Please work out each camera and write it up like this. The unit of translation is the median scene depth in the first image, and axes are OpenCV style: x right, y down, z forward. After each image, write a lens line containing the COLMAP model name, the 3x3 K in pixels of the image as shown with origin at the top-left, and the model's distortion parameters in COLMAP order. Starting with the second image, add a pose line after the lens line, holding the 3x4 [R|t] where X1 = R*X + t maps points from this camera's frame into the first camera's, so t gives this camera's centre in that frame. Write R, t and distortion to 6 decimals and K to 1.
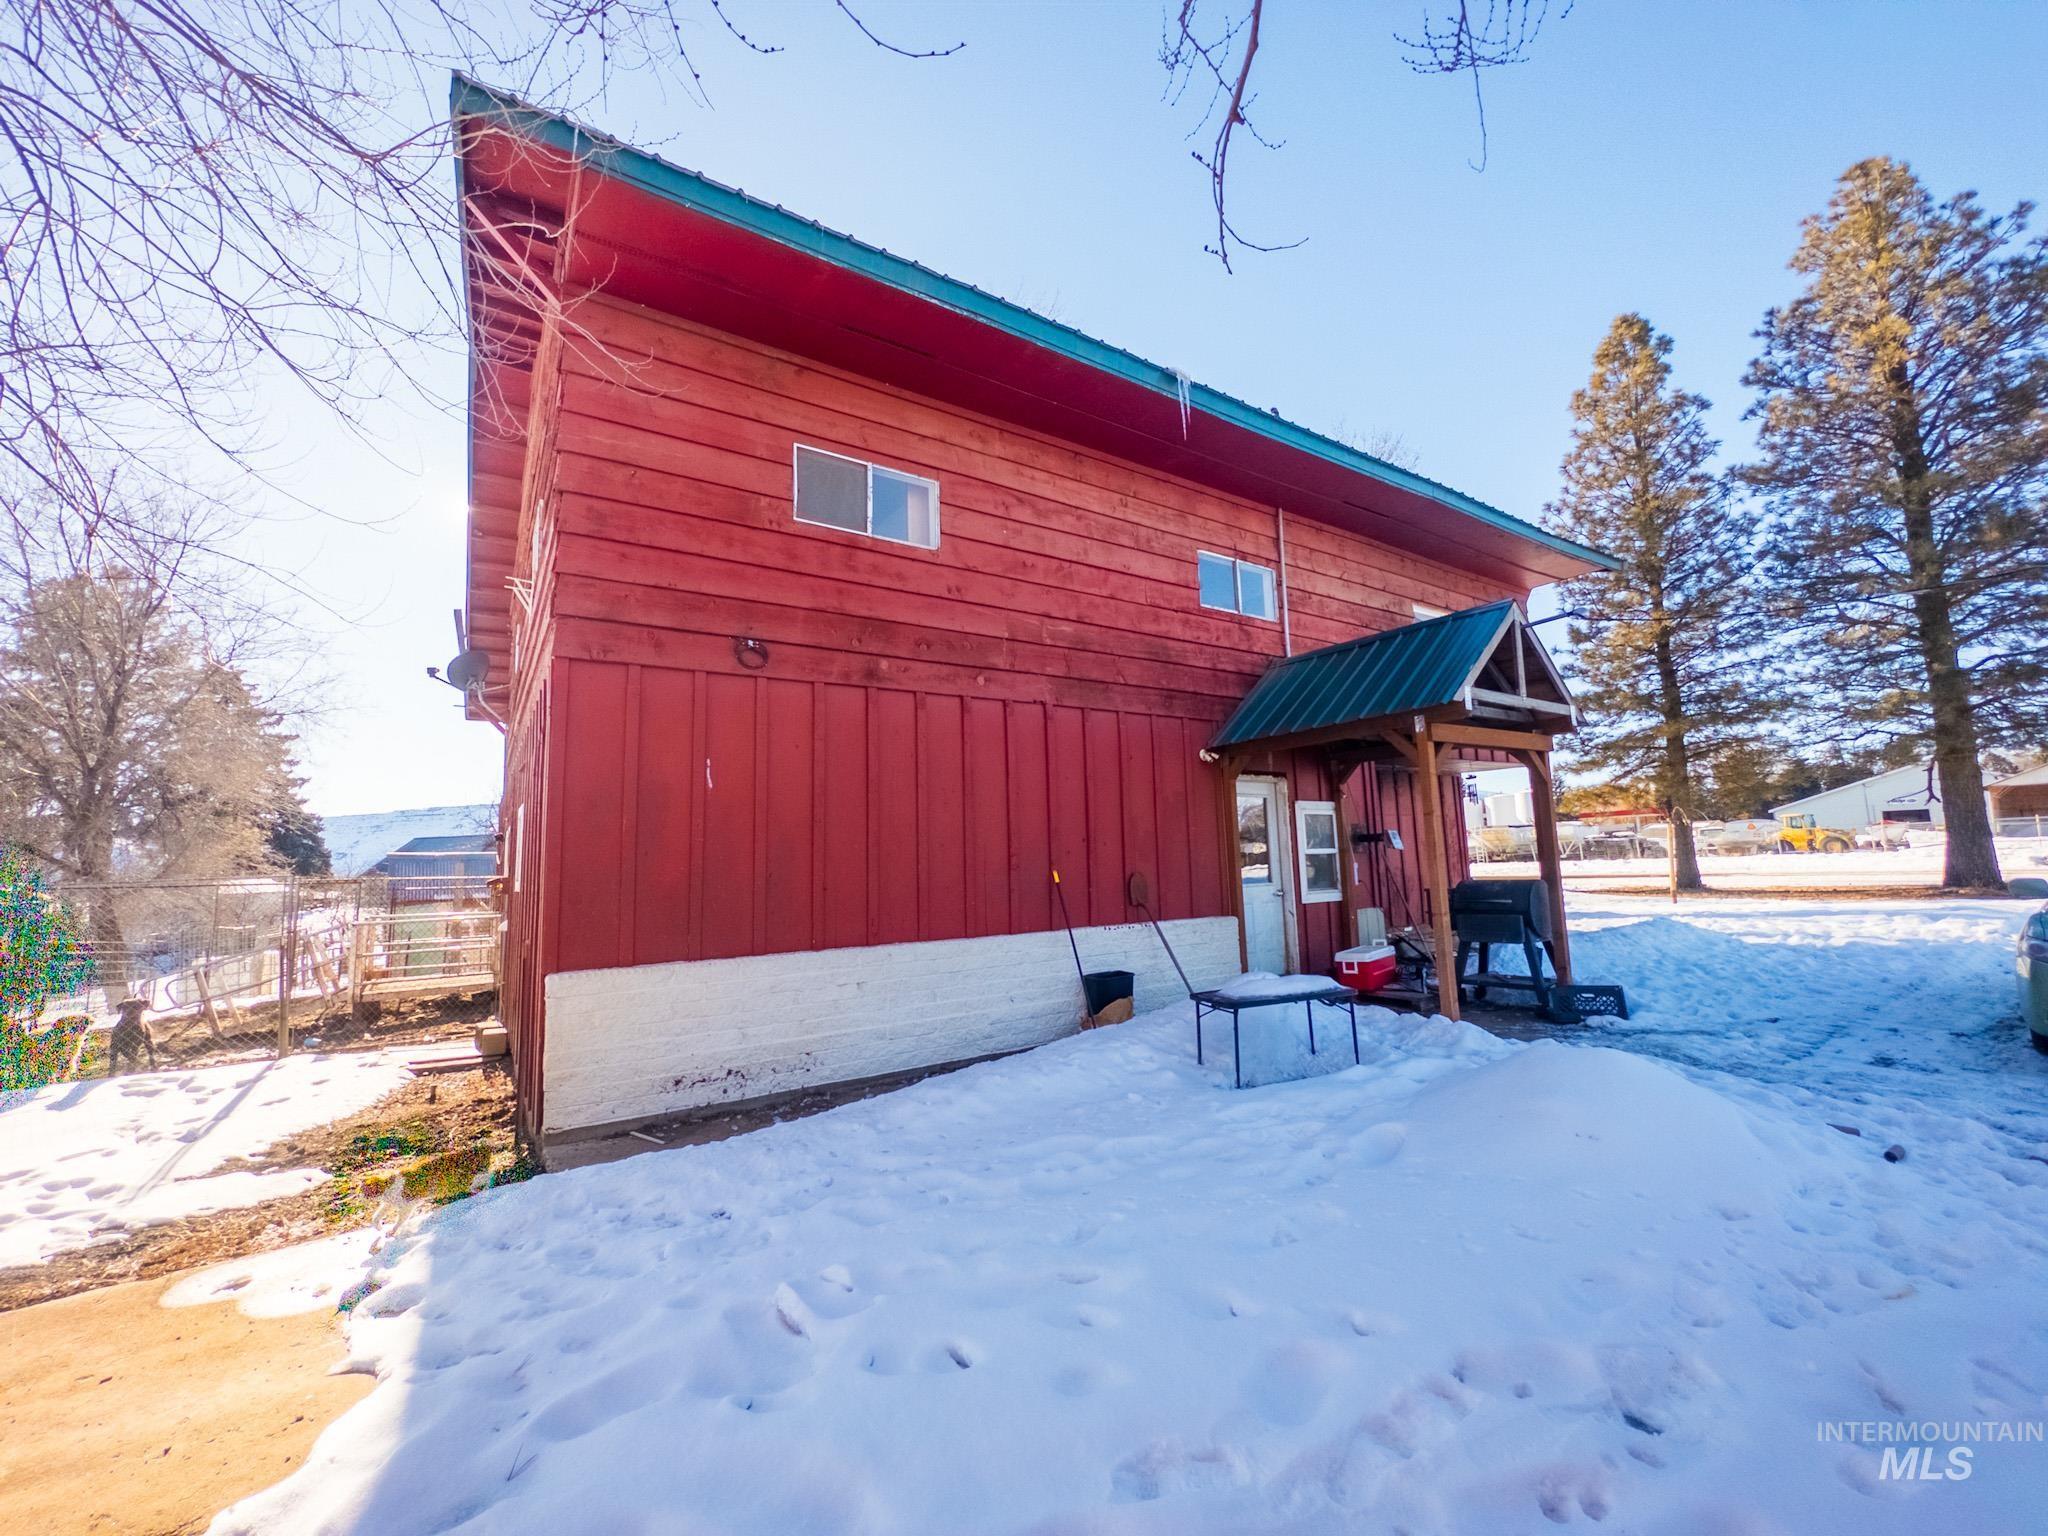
lens RADIAL K [[813.8, 0, 1020.2], [0, 813.8, 770.3], [0, 0, 1]] dist [-0.002064, 0.001201]
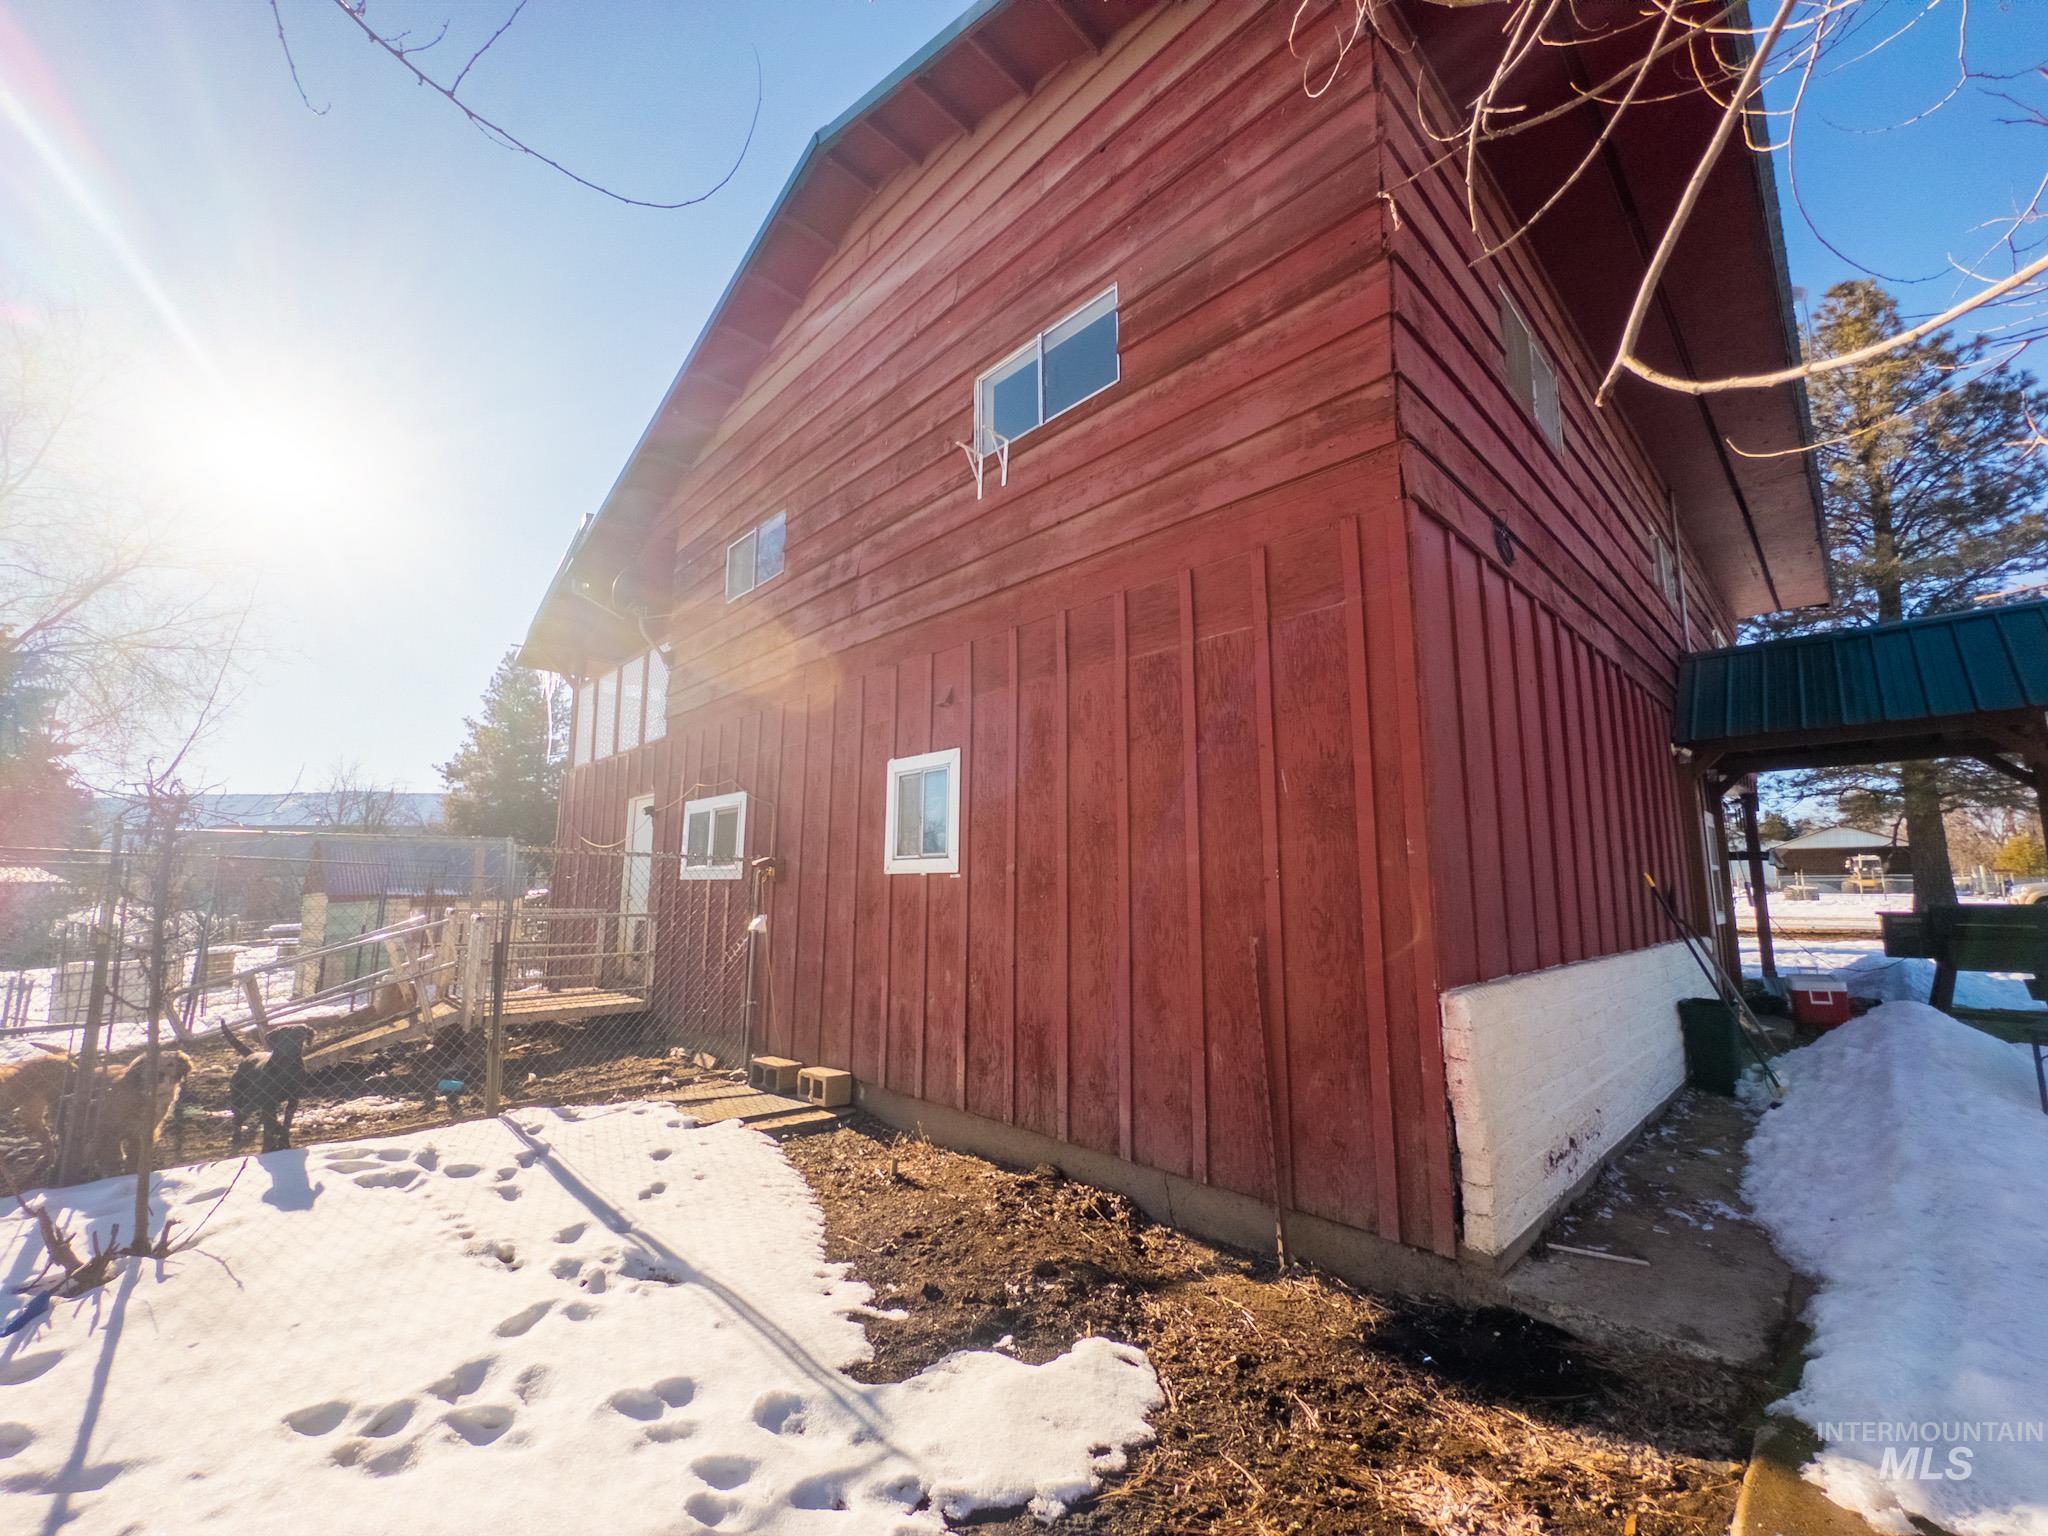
lens RADIAL K [[813.8, 0, 1024.2], [0, 813.8, 772.8], [0, 0, 1]] dist [-0.002064, 0.001201]
pose [[0.984180, 0.059230, 0.166977, -0.254734], [-0.054349, 0.997955, -0.033653, 0.031103], [-0.168628, 0.024045, 0.985386, 0.110911]]
